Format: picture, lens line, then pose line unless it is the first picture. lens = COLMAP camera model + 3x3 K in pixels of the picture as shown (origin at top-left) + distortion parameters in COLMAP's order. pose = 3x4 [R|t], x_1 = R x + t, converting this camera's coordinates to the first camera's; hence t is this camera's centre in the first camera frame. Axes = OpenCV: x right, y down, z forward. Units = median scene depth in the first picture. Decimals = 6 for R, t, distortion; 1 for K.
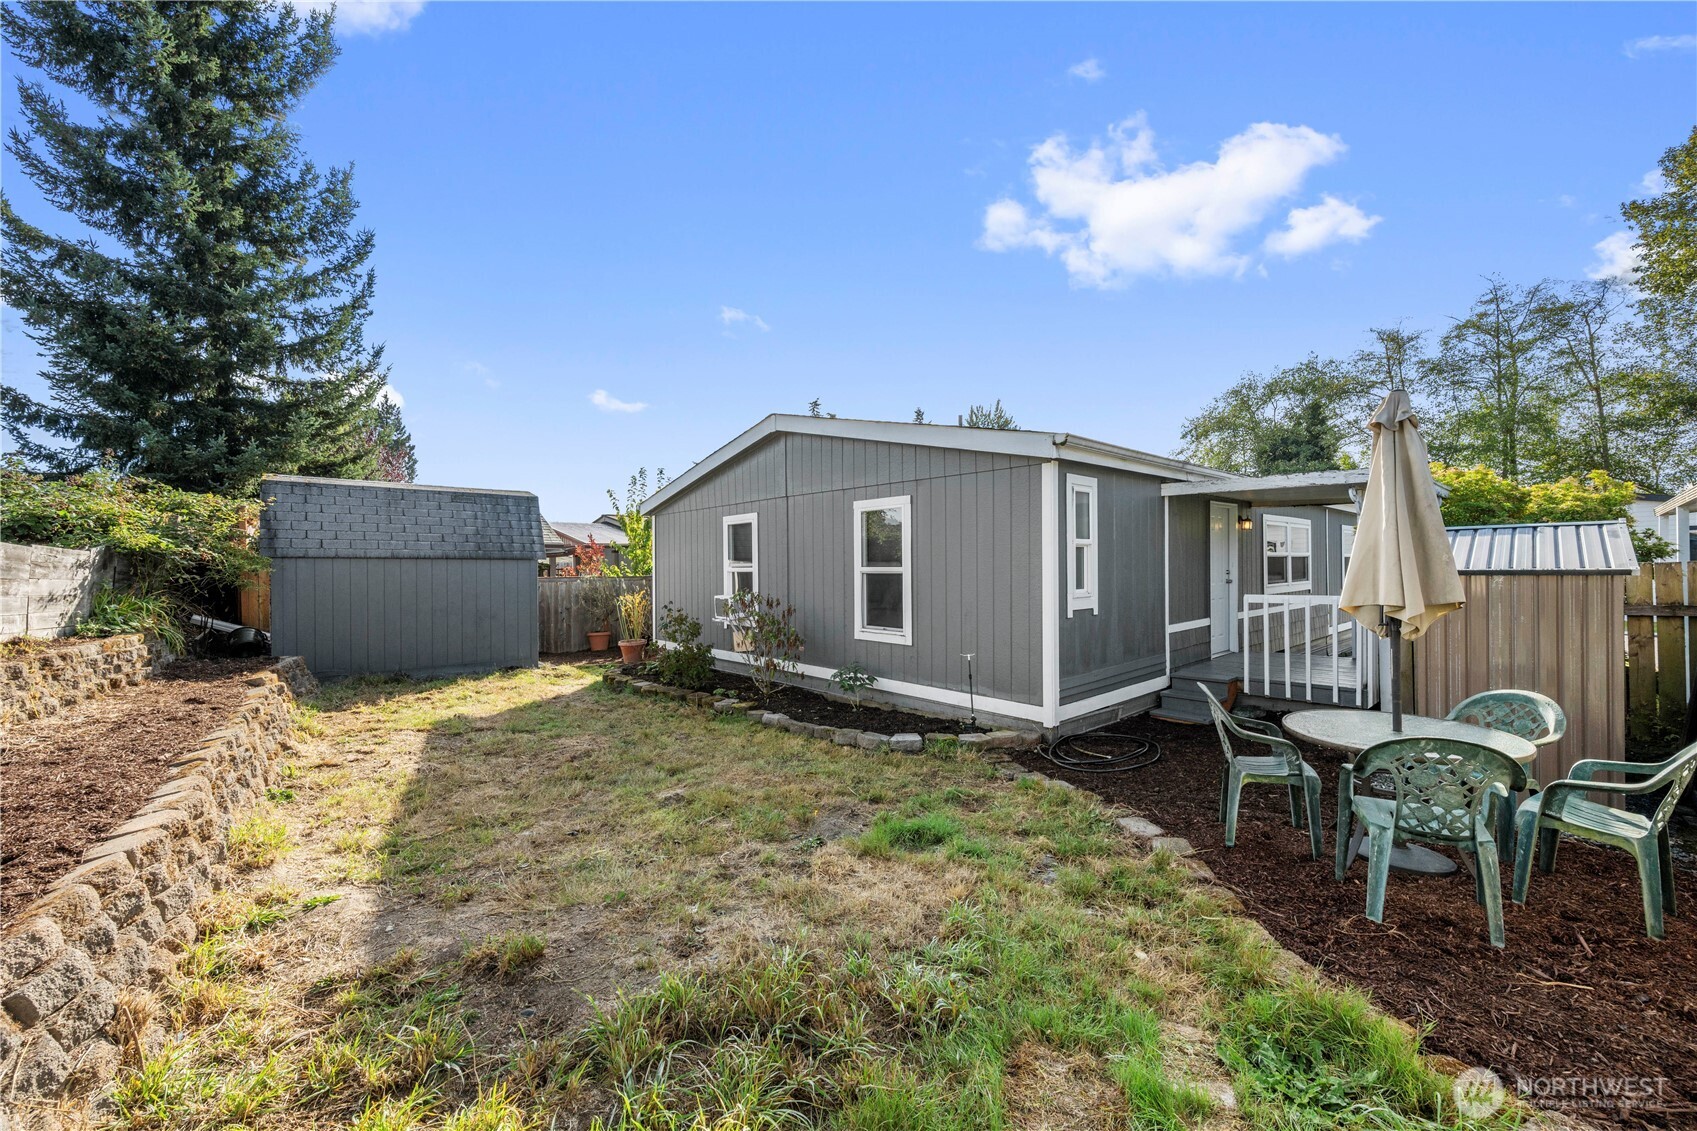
lens RADIAL K [[670.2, 0, 841.3], [0, 670.2, 567.3], [0, 0, 1]] dist [0.001140, 0.000407]
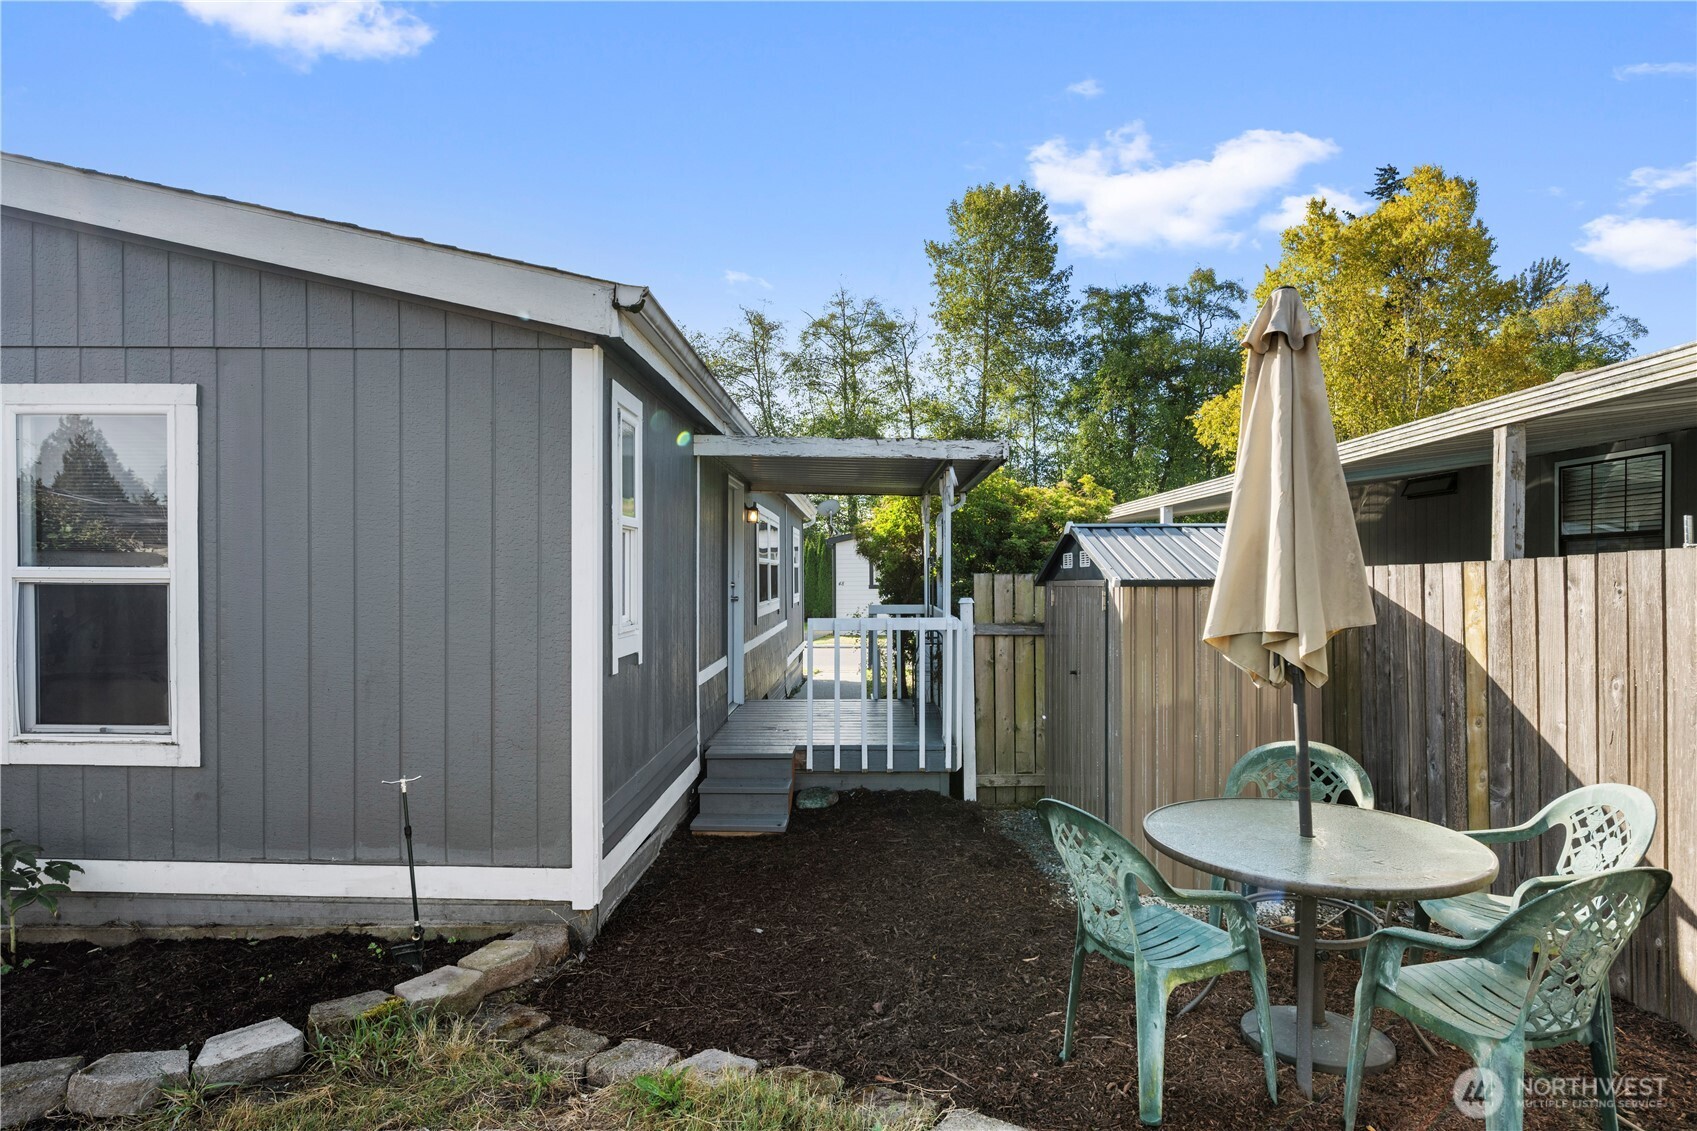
lens RADIAL K [[945.3, 0, 850.4], [0, 945.3, 587.5], [0, 0, 1]] dist [-0.003411, 0.001116]
pose [[0.676812, 0.001319, 0.736155, -0.044283], [-0.006113, 0.999974, 0.003829, 0.006779], [-0.736130, -0.007092, 0.676803, 0.335627]]
